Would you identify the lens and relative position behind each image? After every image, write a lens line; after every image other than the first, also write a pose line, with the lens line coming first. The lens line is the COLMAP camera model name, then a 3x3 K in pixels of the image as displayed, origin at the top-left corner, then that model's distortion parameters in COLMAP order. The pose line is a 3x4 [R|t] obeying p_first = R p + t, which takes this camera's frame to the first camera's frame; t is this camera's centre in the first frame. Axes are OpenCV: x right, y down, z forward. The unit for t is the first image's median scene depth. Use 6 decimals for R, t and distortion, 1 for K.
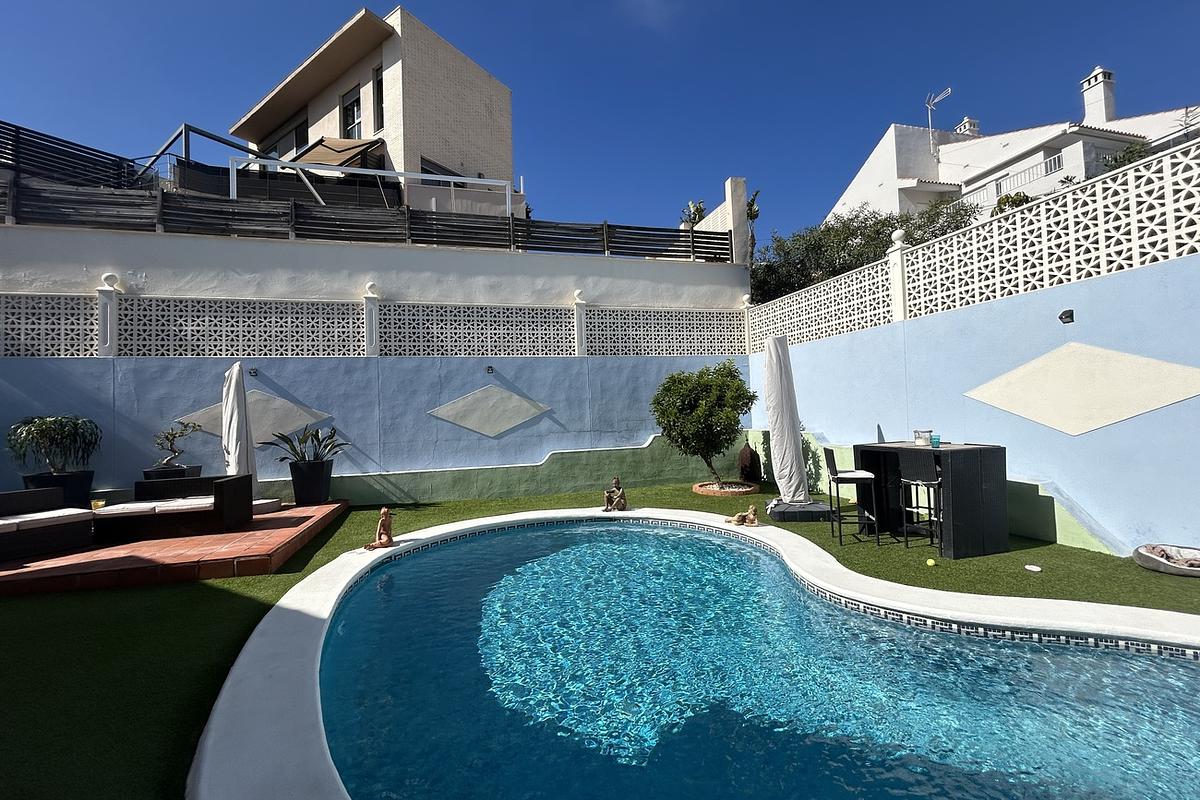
lens RADIAL K [[484.1, 0, 597.2], [0, 484.1, 399.5], [0, 0, 1]] dist [-0.003247, 0.001887]
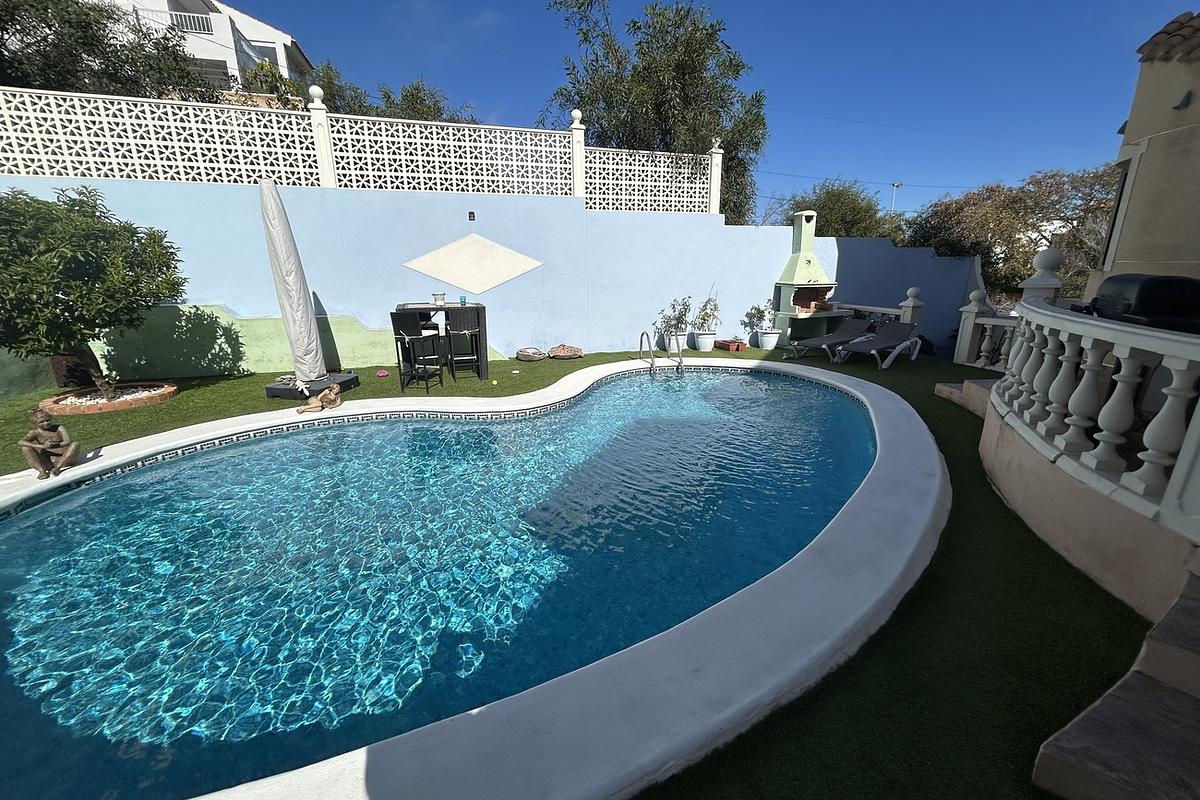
lens RADIAL K [[484.1, 0, 597.2], [0, 484.1, 399.5], [0, 0, 1]] dist [-0.003247, 0.001887]
pose [[-0.032227, -0.235148, 0.971425, -0.394677], [-0.027152, 0.971777, 0.234332, 0.014917], [-0.999112, -0.018824, -0.037703, 0.371816]]
